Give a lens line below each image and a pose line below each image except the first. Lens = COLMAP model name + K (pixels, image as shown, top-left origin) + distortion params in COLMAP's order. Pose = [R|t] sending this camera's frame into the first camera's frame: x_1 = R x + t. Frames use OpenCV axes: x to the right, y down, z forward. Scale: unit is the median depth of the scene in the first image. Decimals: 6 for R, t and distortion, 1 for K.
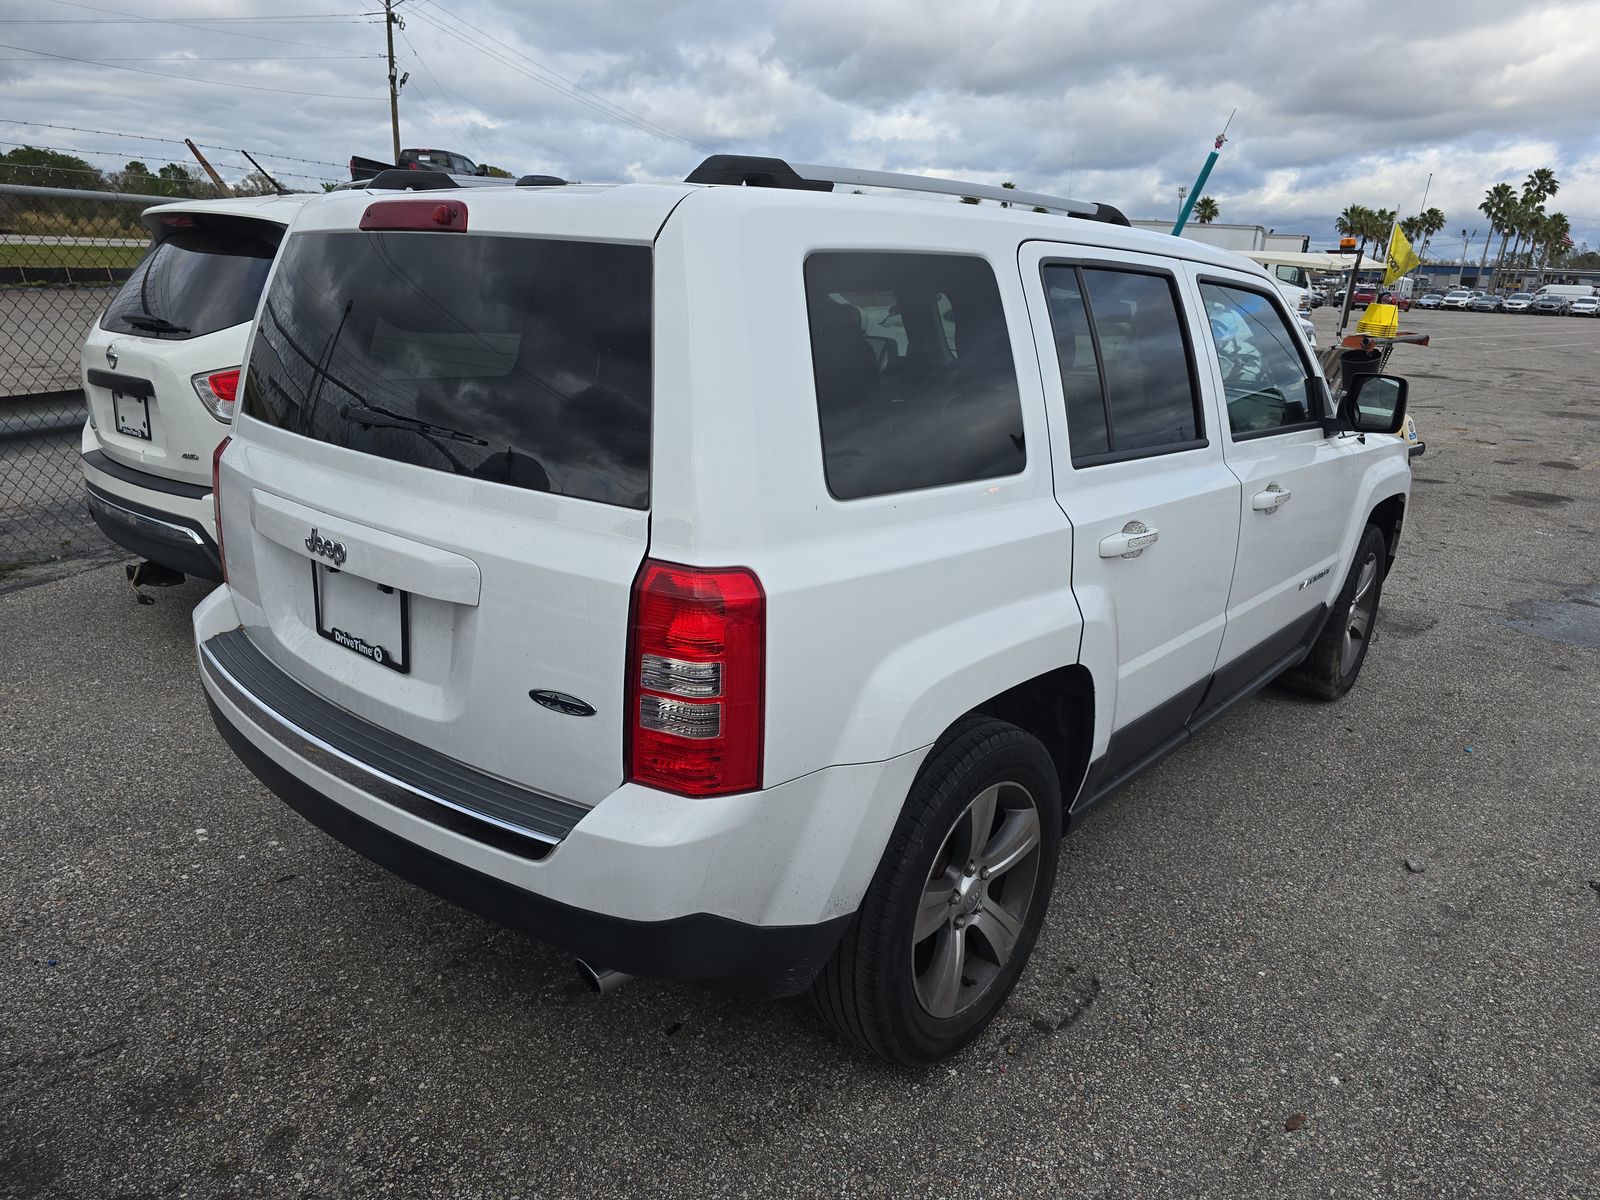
lens RADIAL K [[1088.8, 0, 800.0], [0, 1088.8, 610.0], [0, 0, 1]] dist [0.045605, -0.038434]
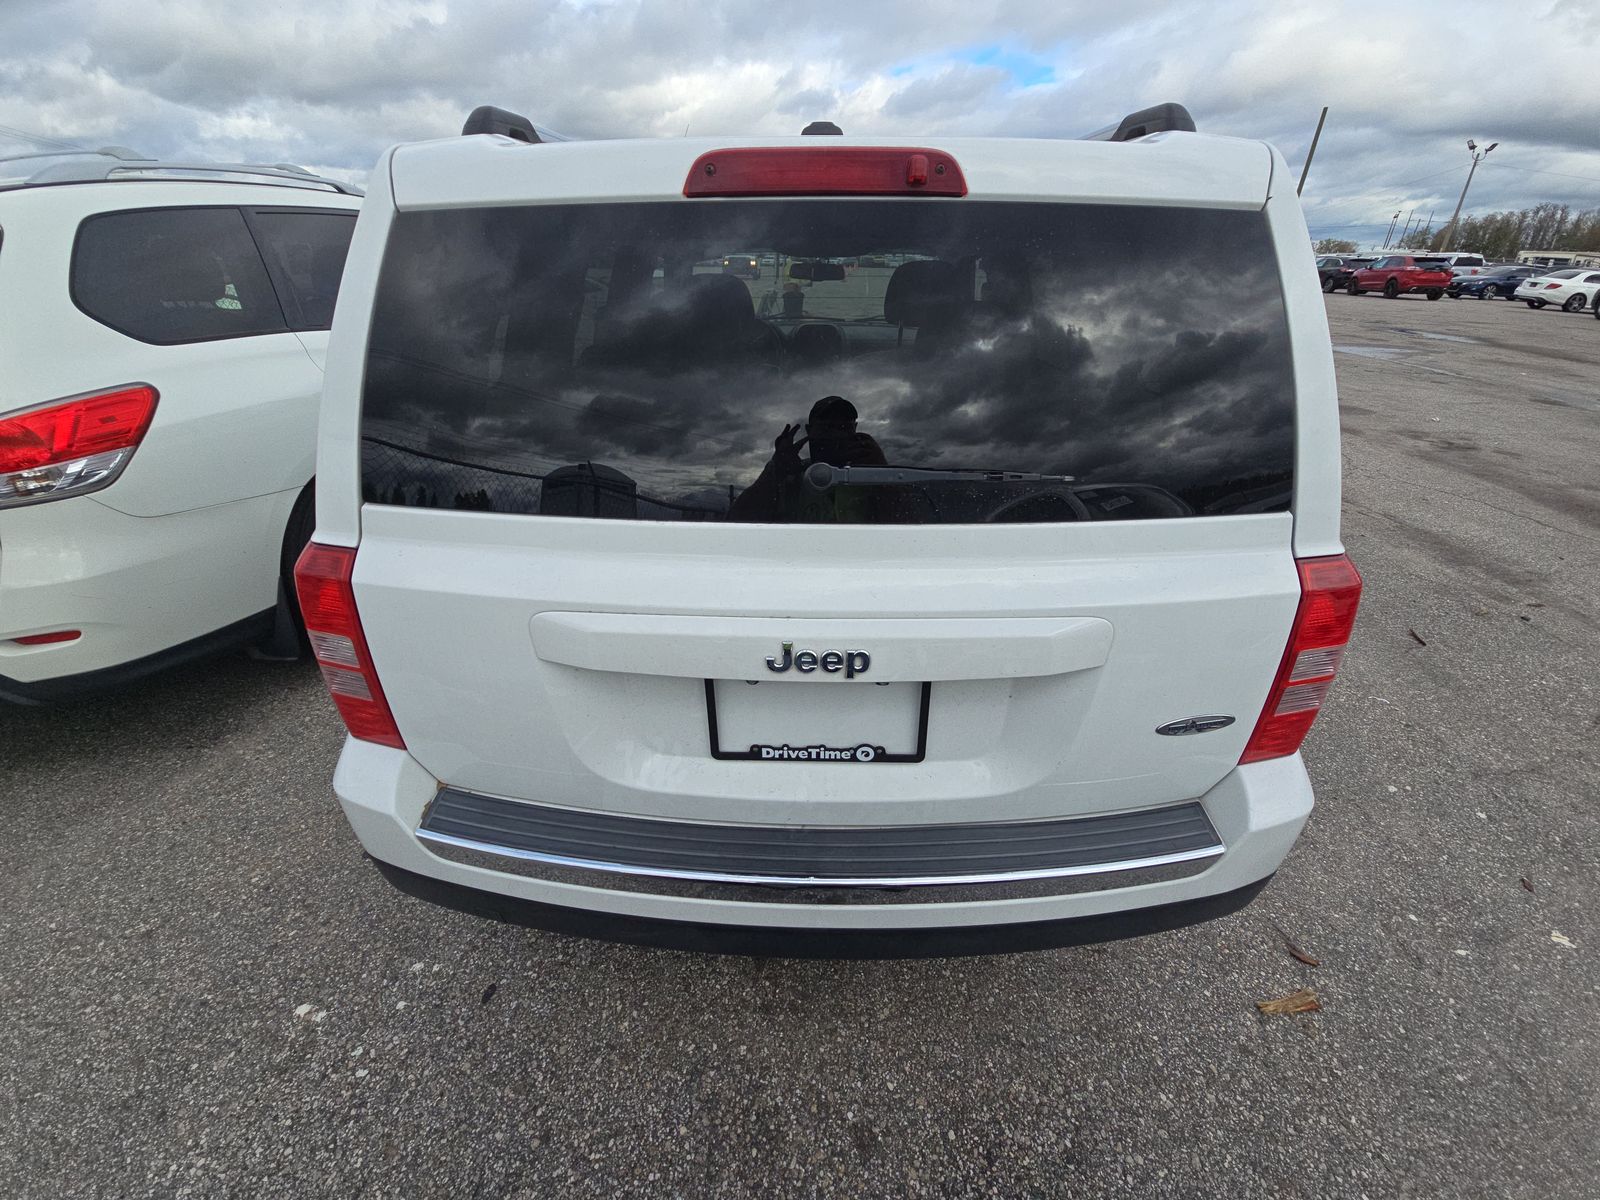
lens RADIAL K [[644.2, 0, 781.2], [0, 644.2, 582.7], [0, 0, 1]] dist [0.052575, -0.031271]
pose [[0.772728, -0.317435, 0.549661, -0.191035], [0.215920, 0.945780, 0.242651, -0.064408], [-0.596884, -0.068820, 0.799371, 0.179629]]
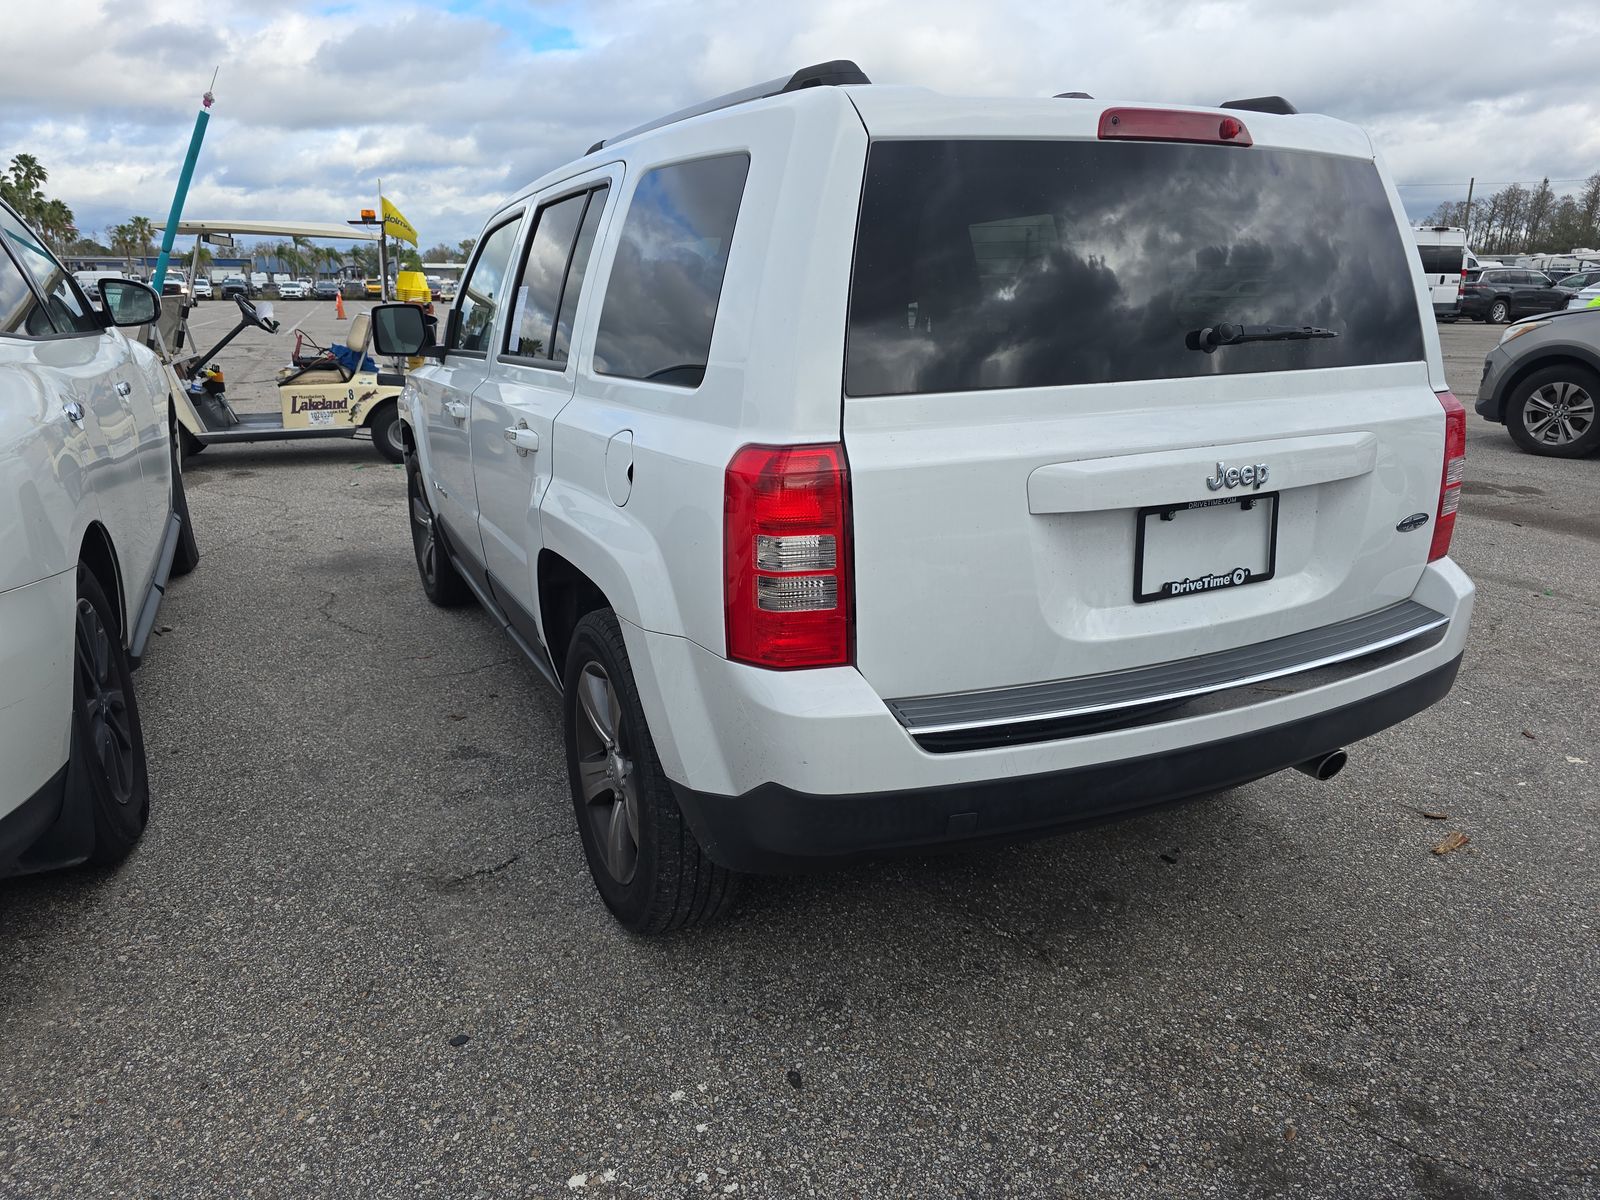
lens RADIAL K [[1114.8, 0, 756.6], [0, 1114.8, 629.4], [0, 0, 1]] dist [0.056601, -0.050655]
pose [[0.387845, -0.312365, 0.867182, -0.408203], [0.299660, 0.932448, 0.201852, -0.070543], [-0.871654, 0.181572, 0.455249, 0.261457]]
